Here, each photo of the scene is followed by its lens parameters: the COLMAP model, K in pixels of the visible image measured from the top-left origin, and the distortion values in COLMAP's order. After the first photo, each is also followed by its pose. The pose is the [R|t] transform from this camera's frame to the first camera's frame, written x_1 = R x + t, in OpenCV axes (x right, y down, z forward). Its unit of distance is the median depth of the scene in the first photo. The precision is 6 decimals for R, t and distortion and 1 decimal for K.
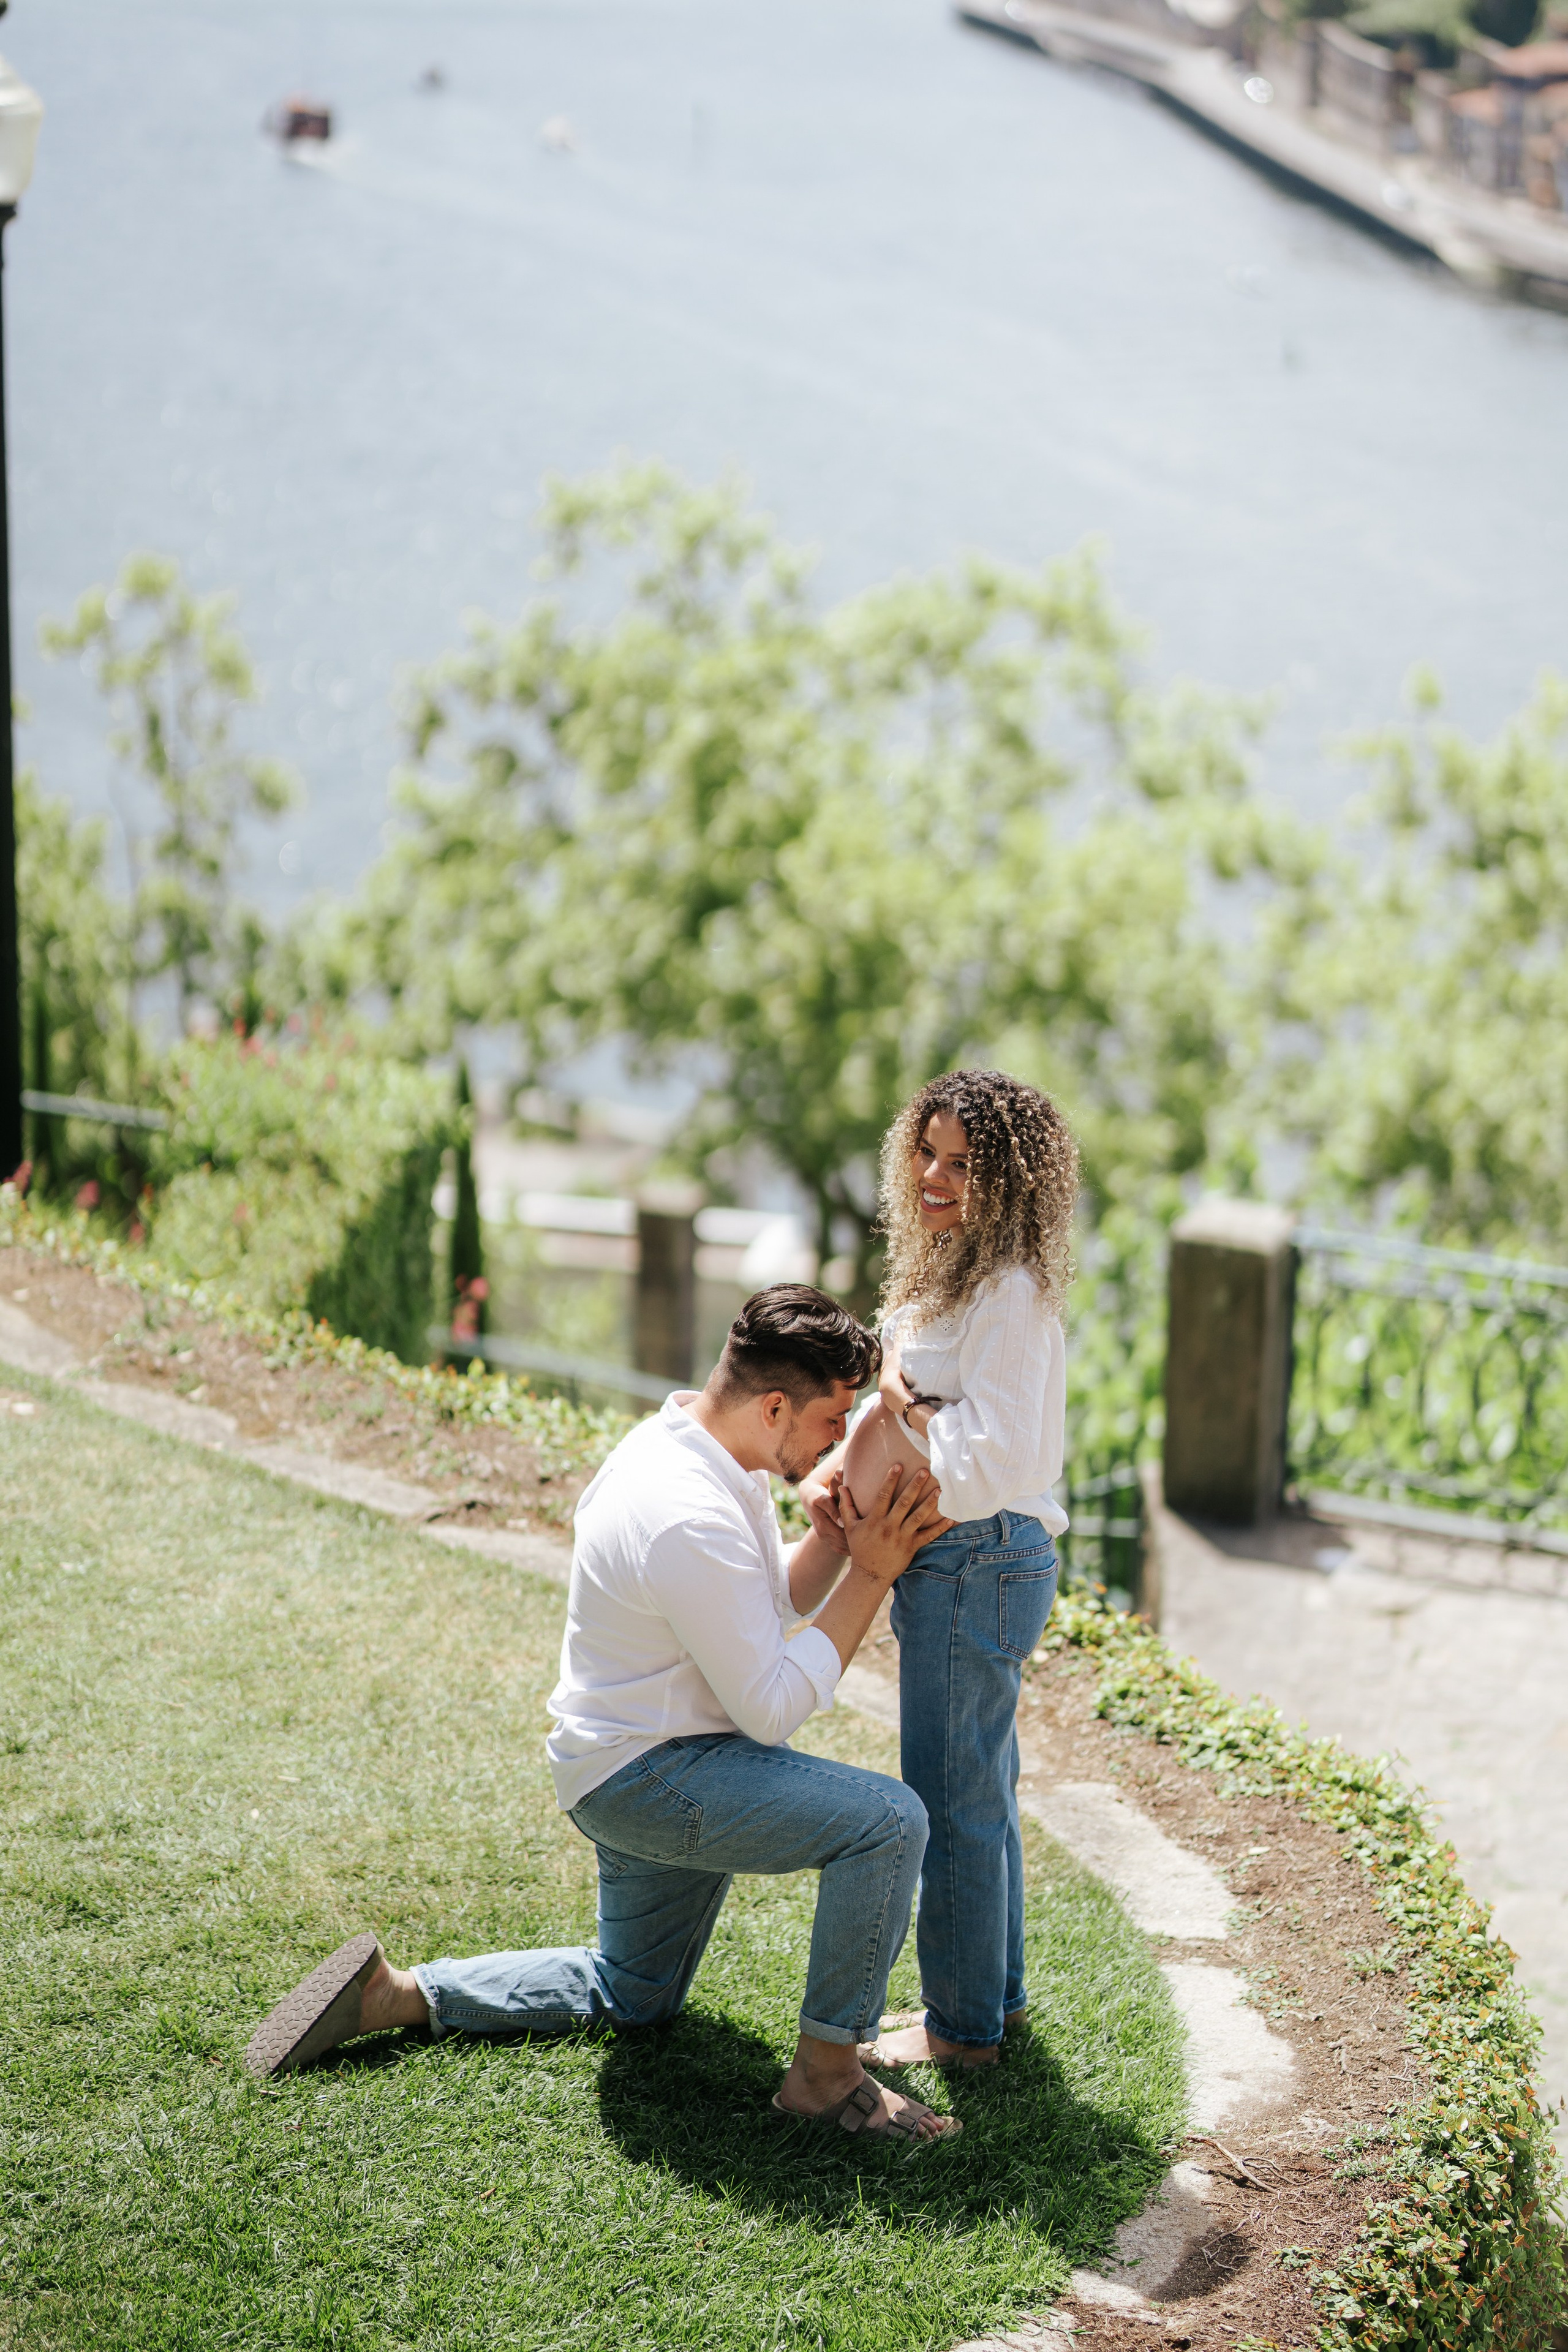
lens RADIAL K [[5720.8, 0, 790.5], [0, 5720.8, 1164.5], [0, 0, 1]] dist [-0.013595, 0.000000]
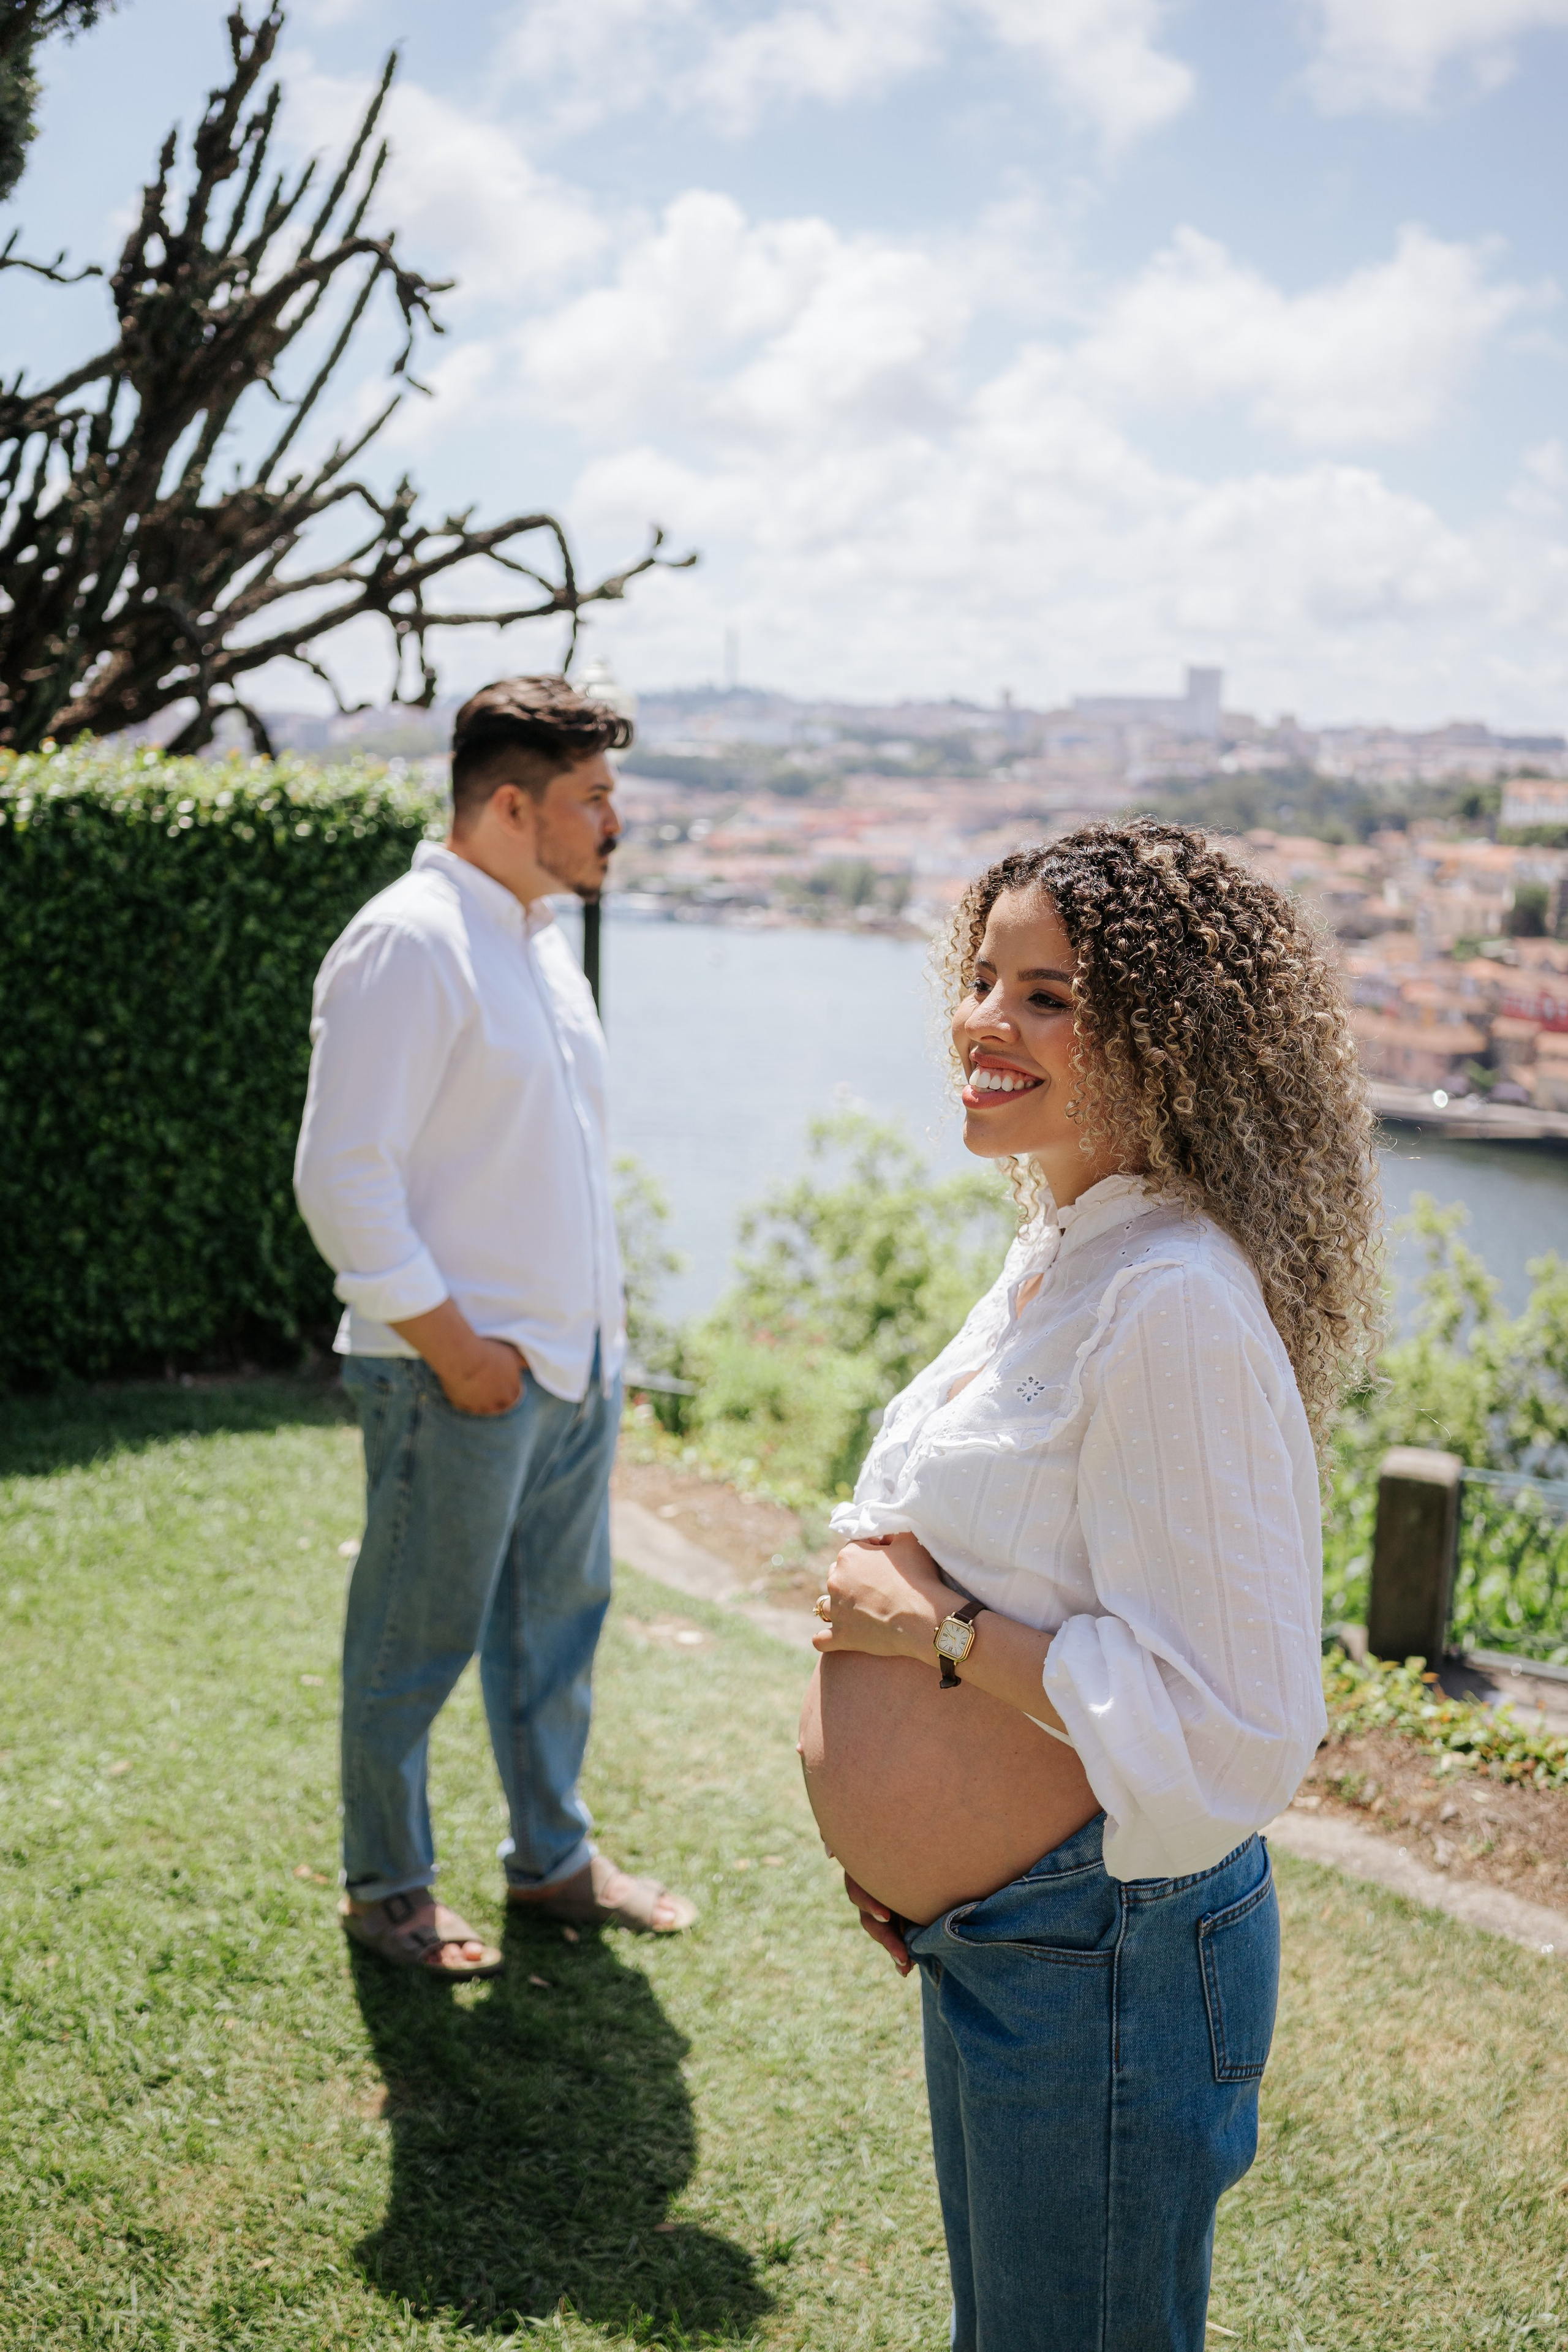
lens RADIAL K [[2338.1, 0, 774.2], [0, 2338.1, 1166.1], [0, 0, 1]] dist [-0.039887, 0.000000]
pose [[0.999326, 0.010099, -0.035302, -0.067910], [-0.014208, 0.992892, -0.118168, 0.007195], [0.033858, 0.118590, 0.992366, 0.388876]]
